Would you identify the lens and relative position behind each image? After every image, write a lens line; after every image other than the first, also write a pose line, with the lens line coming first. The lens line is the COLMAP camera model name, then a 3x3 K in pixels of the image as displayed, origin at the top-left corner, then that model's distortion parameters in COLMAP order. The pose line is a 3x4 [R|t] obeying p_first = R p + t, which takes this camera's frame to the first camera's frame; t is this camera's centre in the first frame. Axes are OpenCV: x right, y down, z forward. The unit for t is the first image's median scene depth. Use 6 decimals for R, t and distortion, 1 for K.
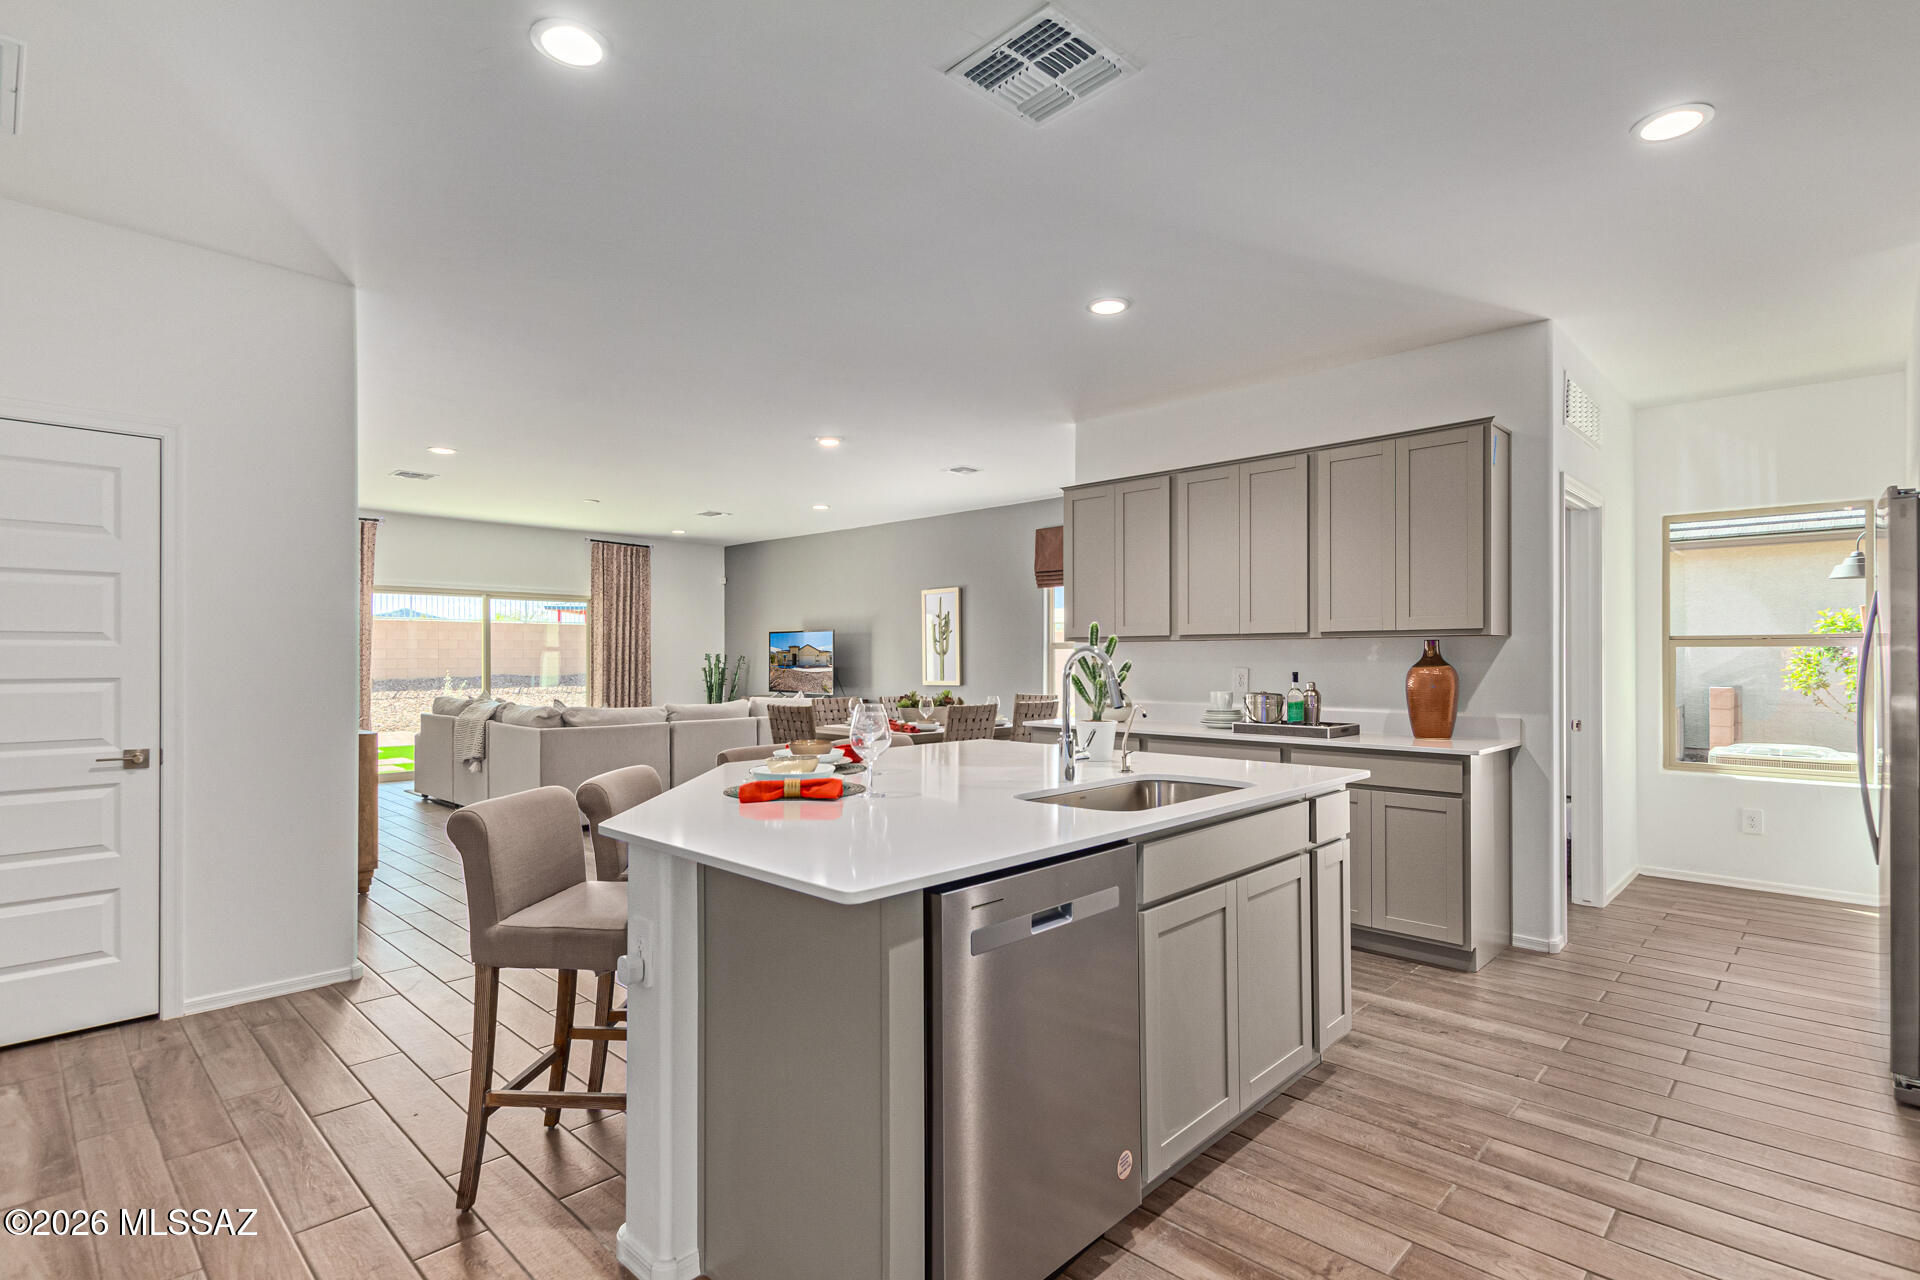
lens RADIAL K [[925.1, 0, 954.4], [0, 925.1, 648.5], [0, 0, 1]] dist [-0.004906, -0.000035]
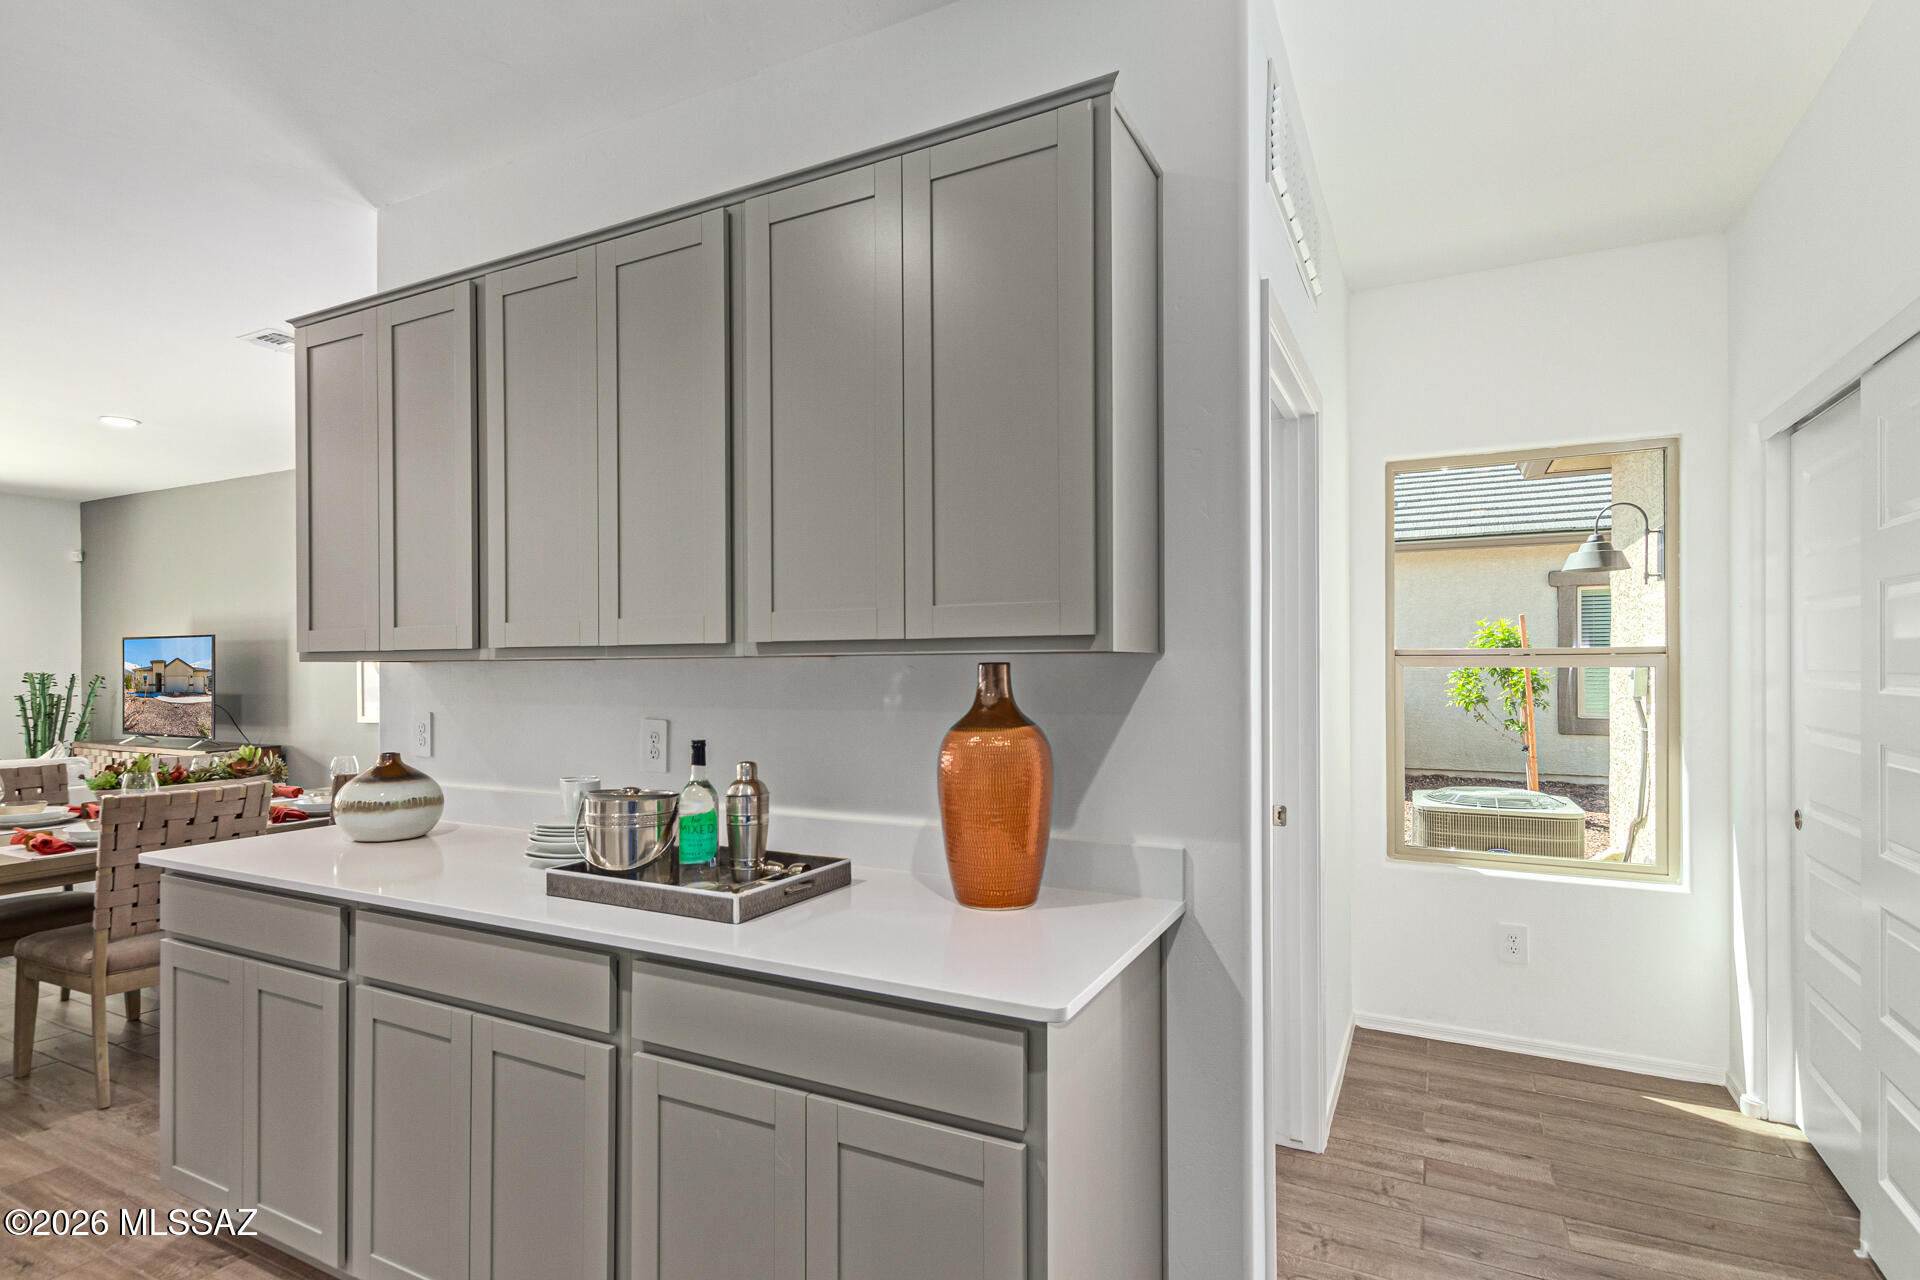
lens RADIAL K [[925.1, 0, 963.5], [0, 925.1, 652.4], [0, 0, 1]] dist [-0.004906, -0.000035]
pose [[0.955011, -0.000209, 0.296569, 0.355592], [0.001414, 0.999992, -0.003848, -0.011987], [-0.296566, 0.004094, 0.955004, 0.567845]]
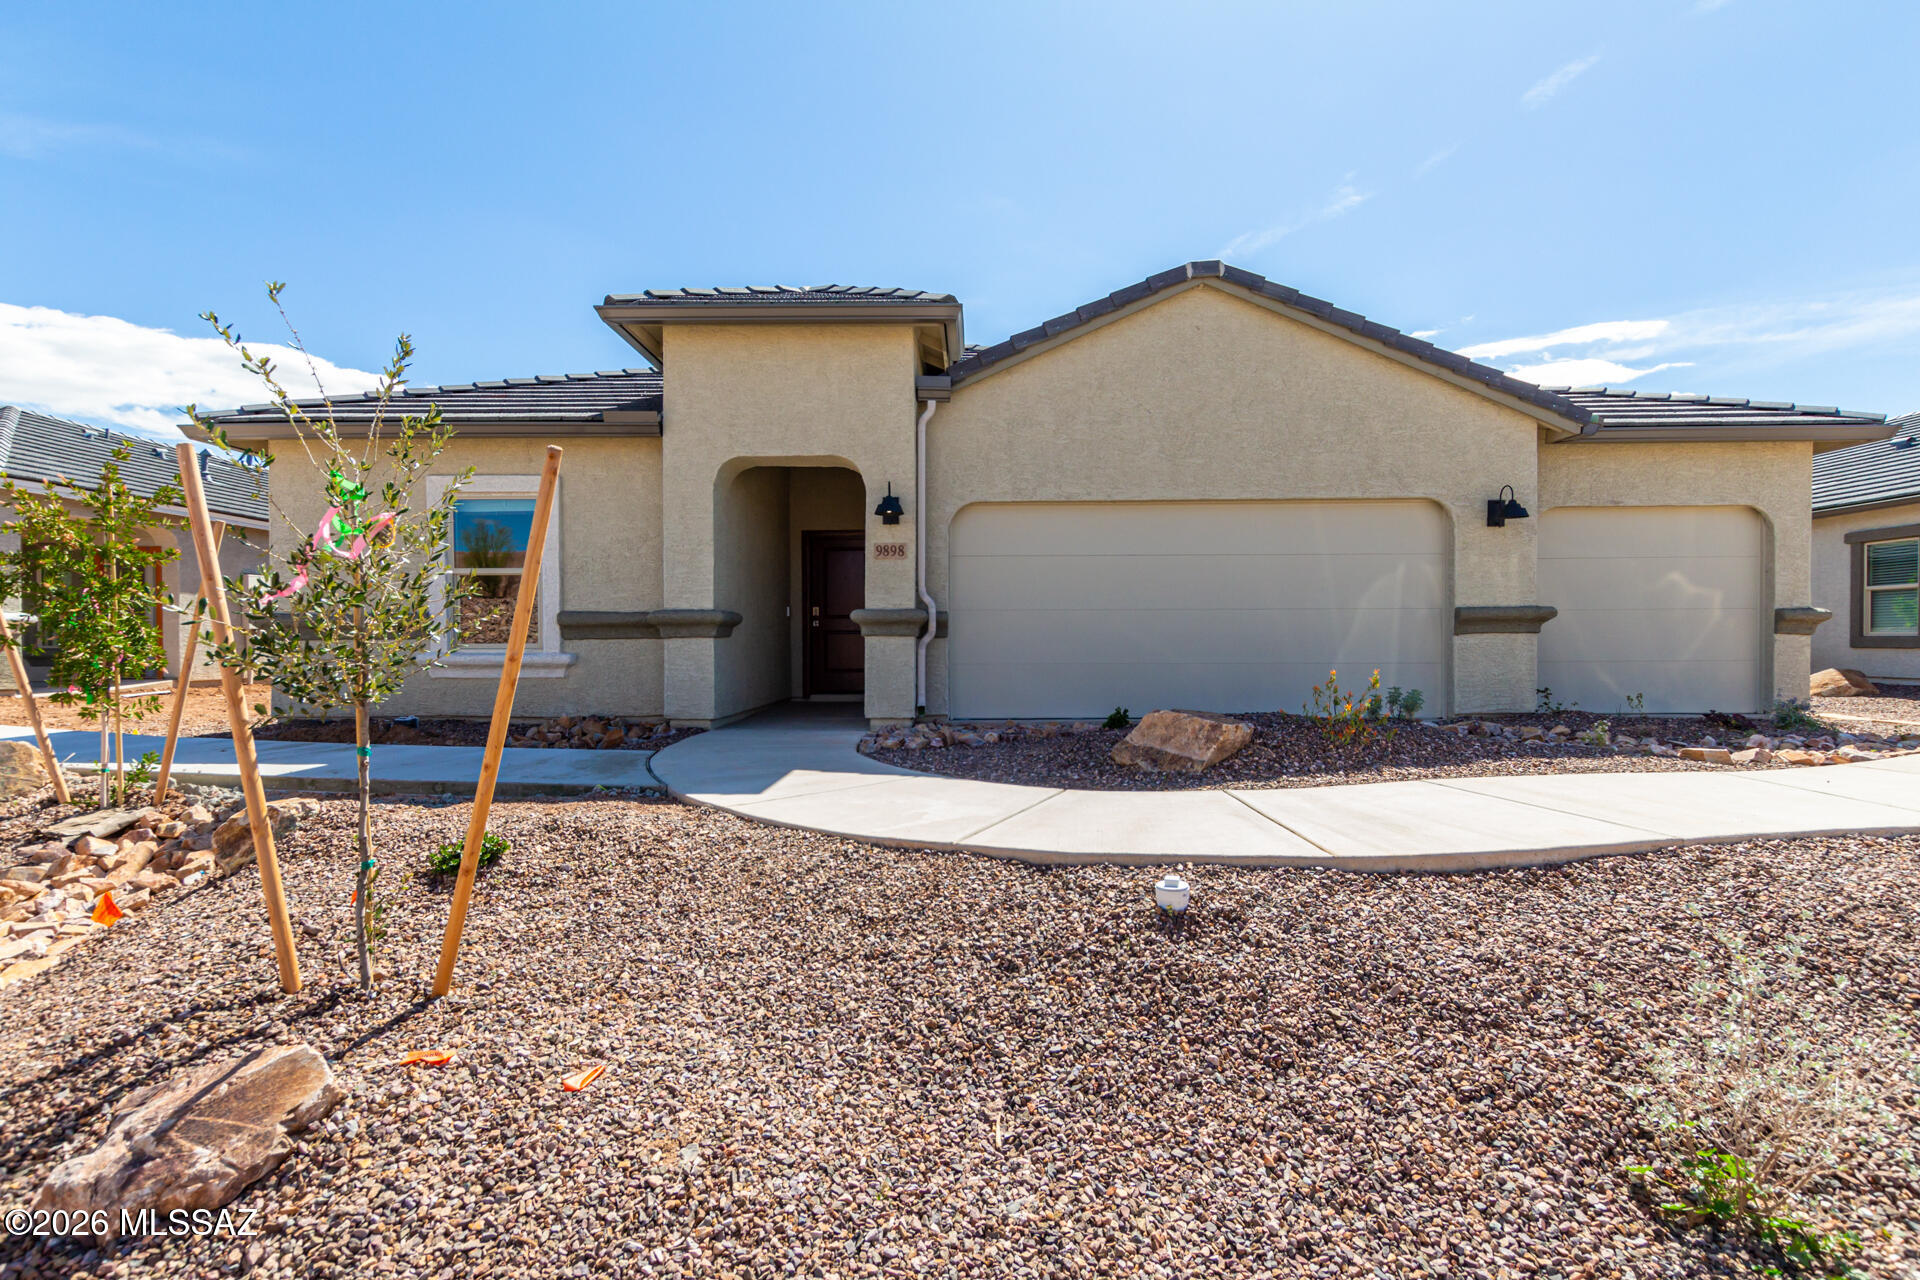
lens RADIAL K [[925.1, 0, 955.9], [0, 925.1, 649.9], [0, 0, 1]] dist [-0.004906, -0.000035]
pose [[0.755191, -0.000416, 0.655505, -0.444428], [-0.002272, 0.999992, 0.003251, 0.032561], [-0.655501, -0.003944, 0.755184, 2.164409]]
